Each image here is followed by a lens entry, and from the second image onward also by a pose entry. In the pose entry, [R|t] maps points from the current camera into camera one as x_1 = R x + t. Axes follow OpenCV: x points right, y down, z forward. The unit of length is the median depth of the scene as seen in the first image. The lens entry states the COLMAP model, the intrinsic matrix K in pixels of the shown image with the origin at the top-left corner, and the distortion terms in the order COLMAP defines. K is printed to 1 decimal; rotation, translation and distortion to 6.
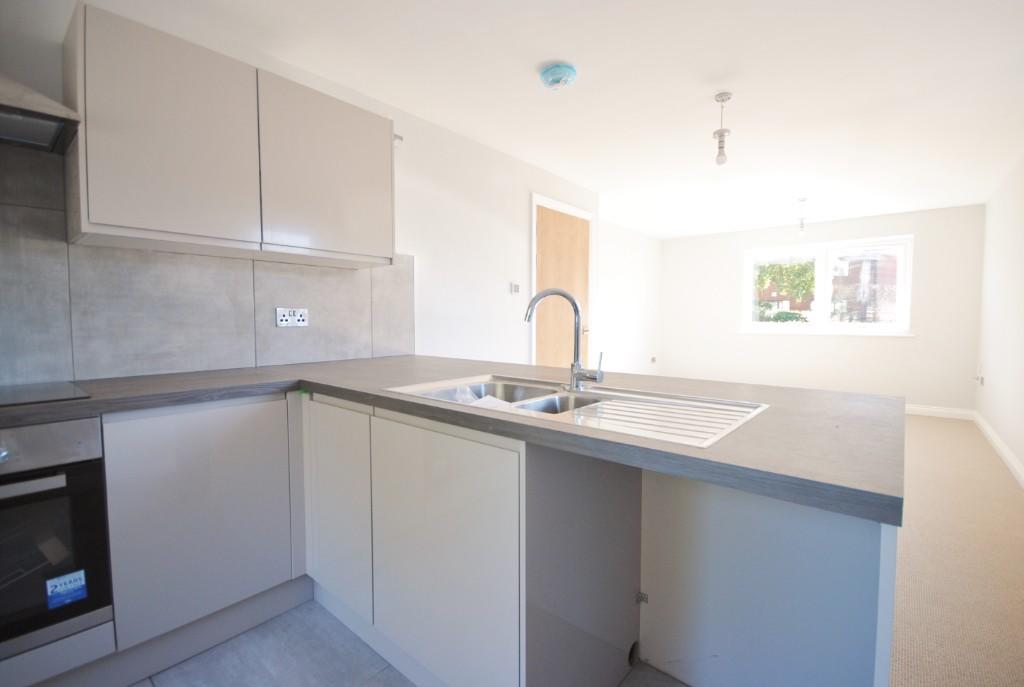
lens RADIAL K [[445.9, 0, 536.7], [0, 445.9, 339.9], [0, 0, 1]] dist [0.000748, -0.013359]
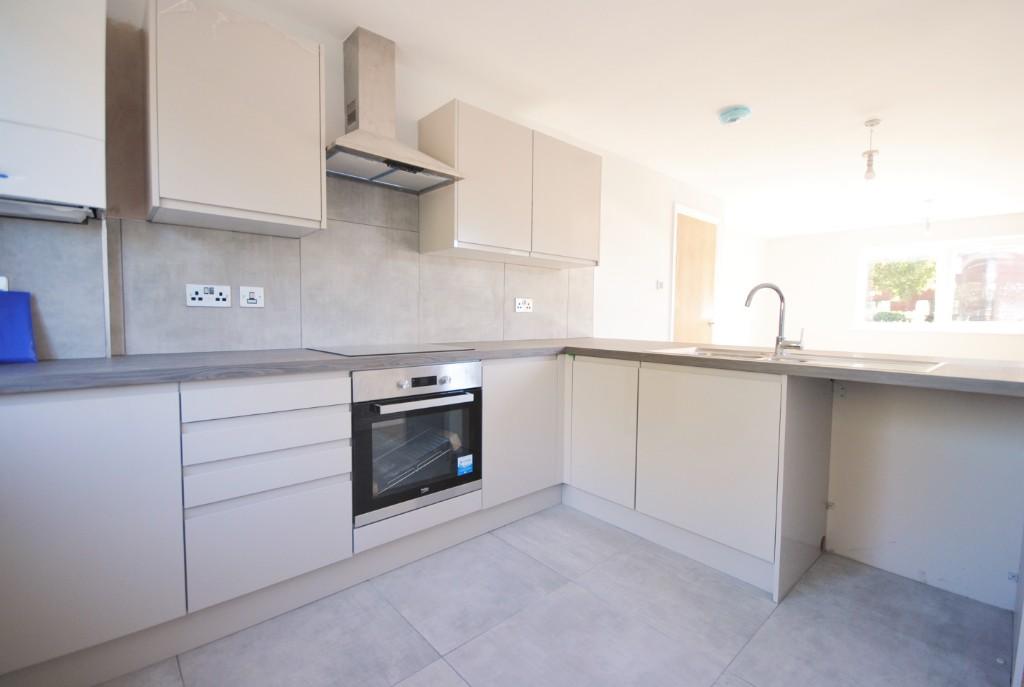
lens RADIAL K [[457.3, 0, 512.0], [0, 457.3, 343.5], [0, 0, 1]] dist [-0.001222, -0.012375]
pose [[0.986952, 0.019810, -0.159789, -0.379728], [-0.018752, 0.999791, 0.008126, 0.057641], [0.159917, -0.005023, 0.987118, -0.404463]]
